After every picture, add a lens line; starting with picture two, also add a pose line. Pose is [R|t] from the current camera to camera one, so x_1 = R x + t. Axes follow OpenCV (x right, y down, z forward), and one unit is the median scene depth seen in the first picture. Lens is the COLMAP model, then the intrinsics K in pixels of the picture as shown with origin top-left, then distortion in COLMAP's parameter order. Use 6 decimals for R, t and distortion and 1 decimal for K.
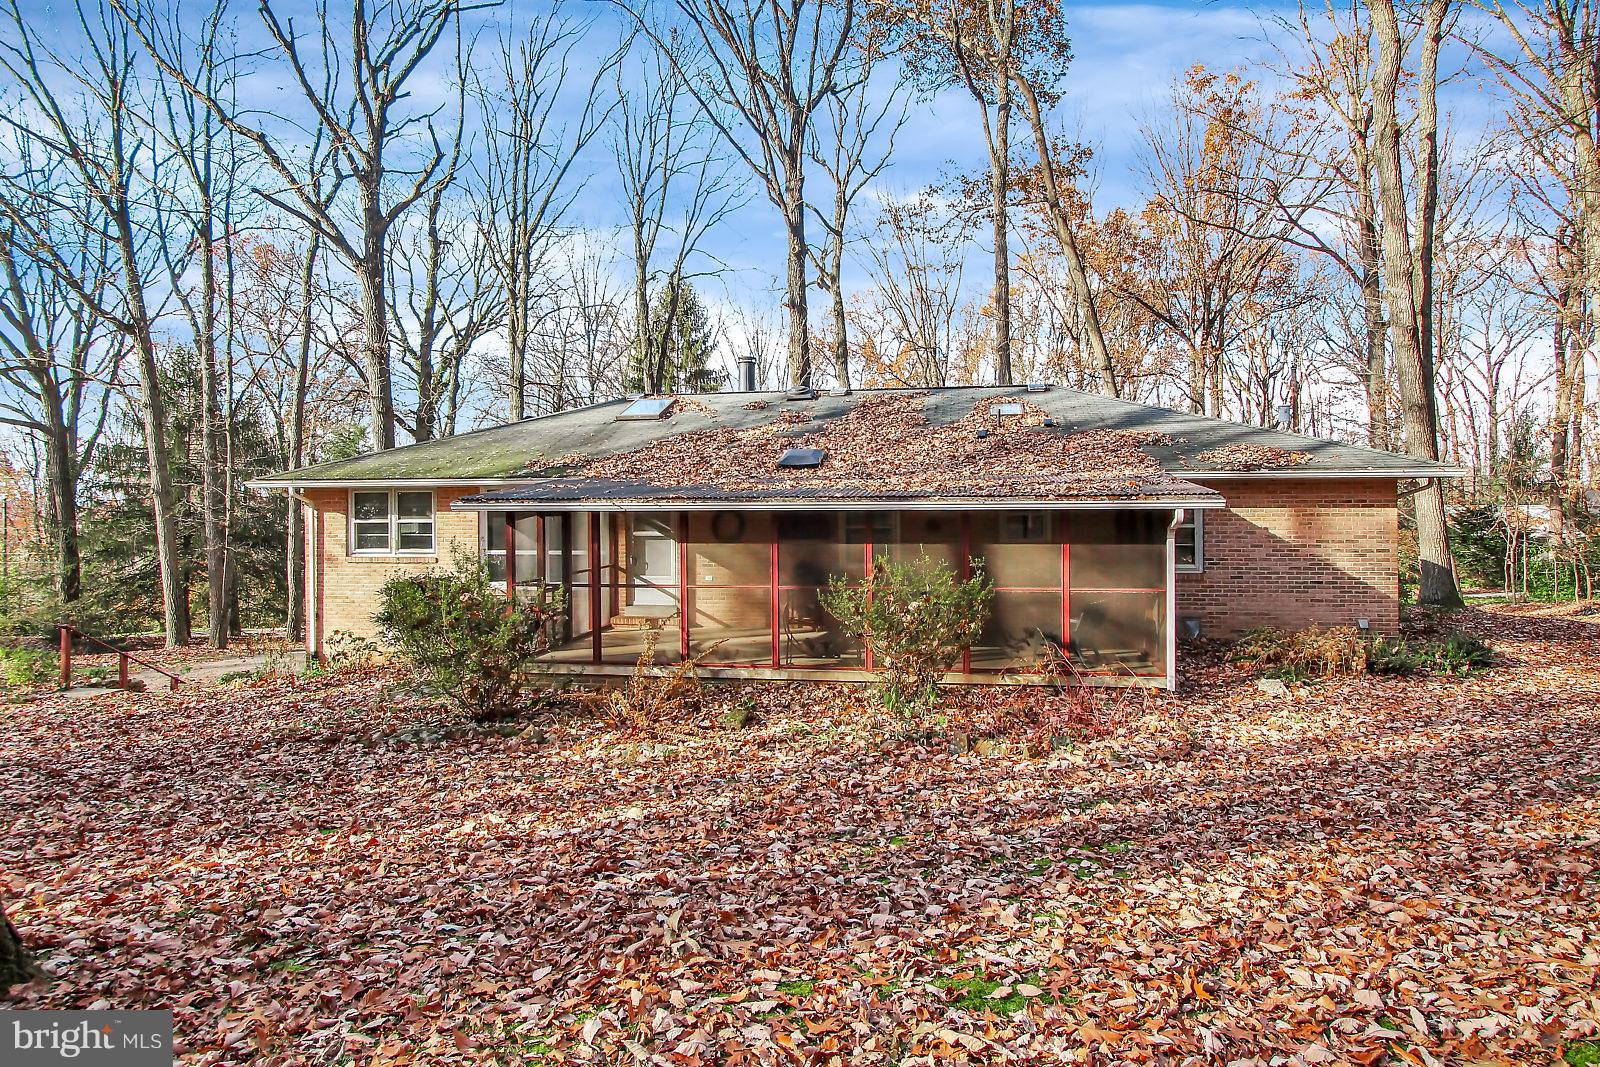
lens RADIAL K [[910.8, 0, 800.3], [0, 910.8, 526.8], [0, 0, 1]] dist [0.002507, 0.001058]
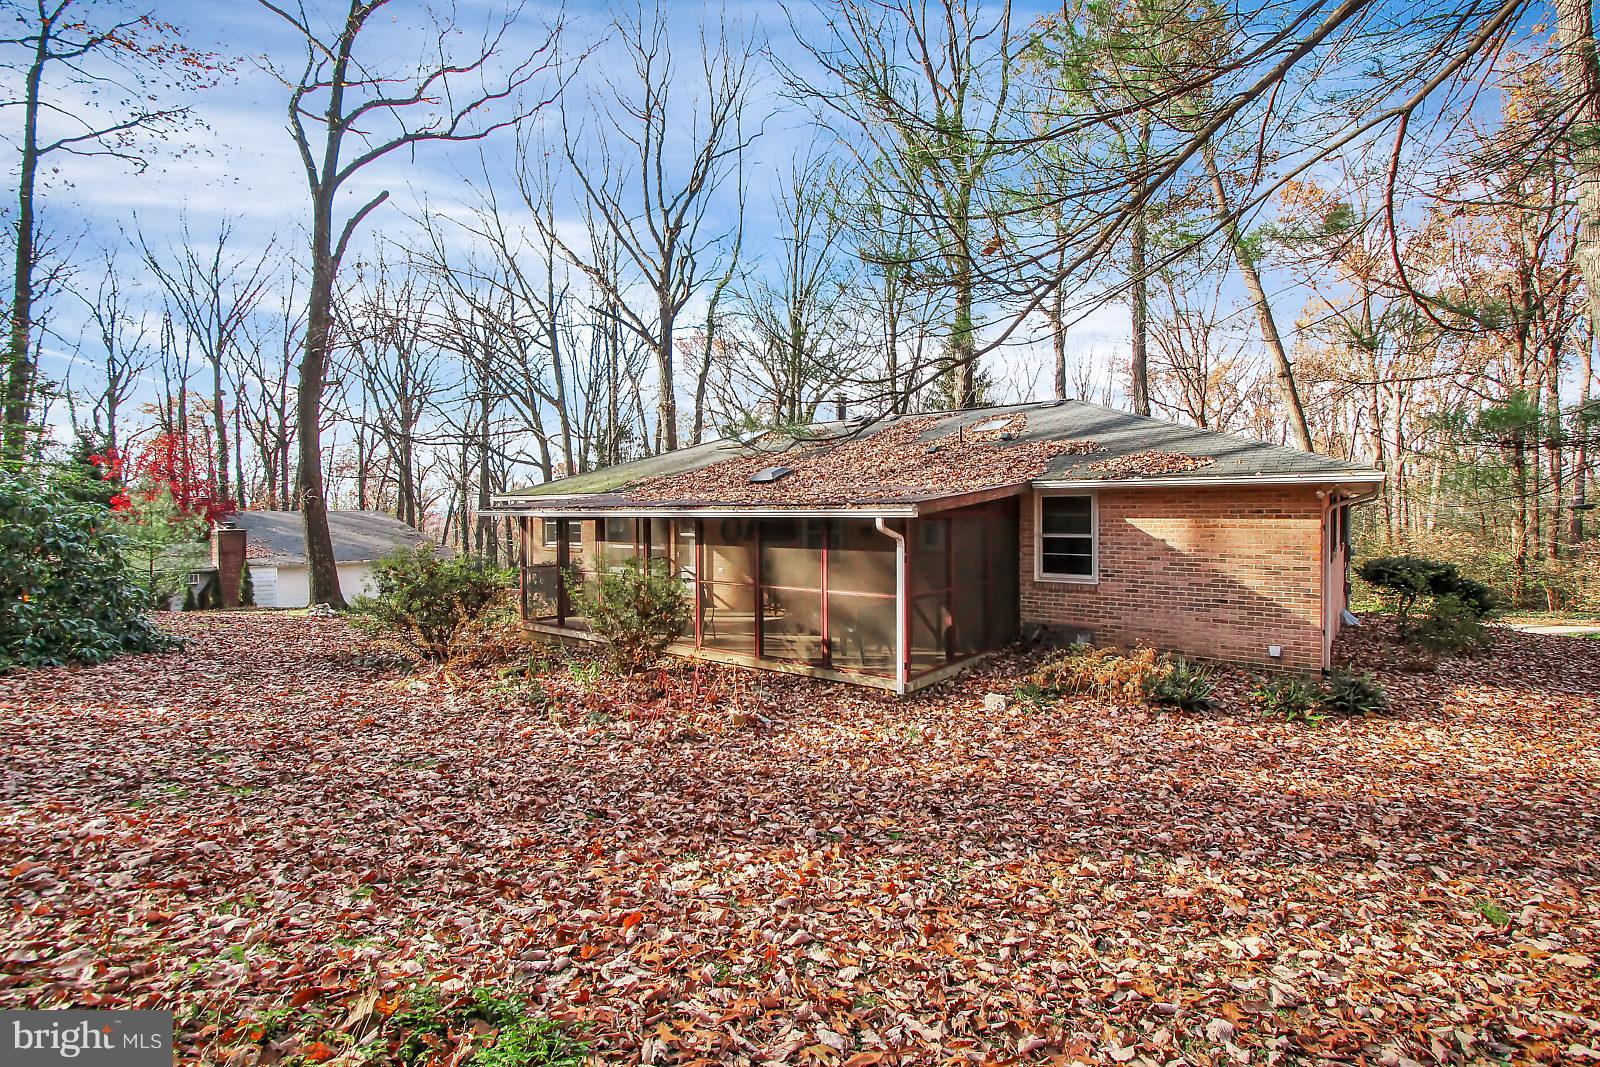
lens RADIAL K [[723.4, 0, 800.6], [0, 723.4, 532.5], [0, 0, 1]] dist [-0.002715, -0.000071]
pose [[0.880966, 0.015700, -0.472919, 0.499564], [-0.014406, 0.999876, 0.006358, -0.004953], [0.472960, 0.001212, 0.881083, 0.160660]]
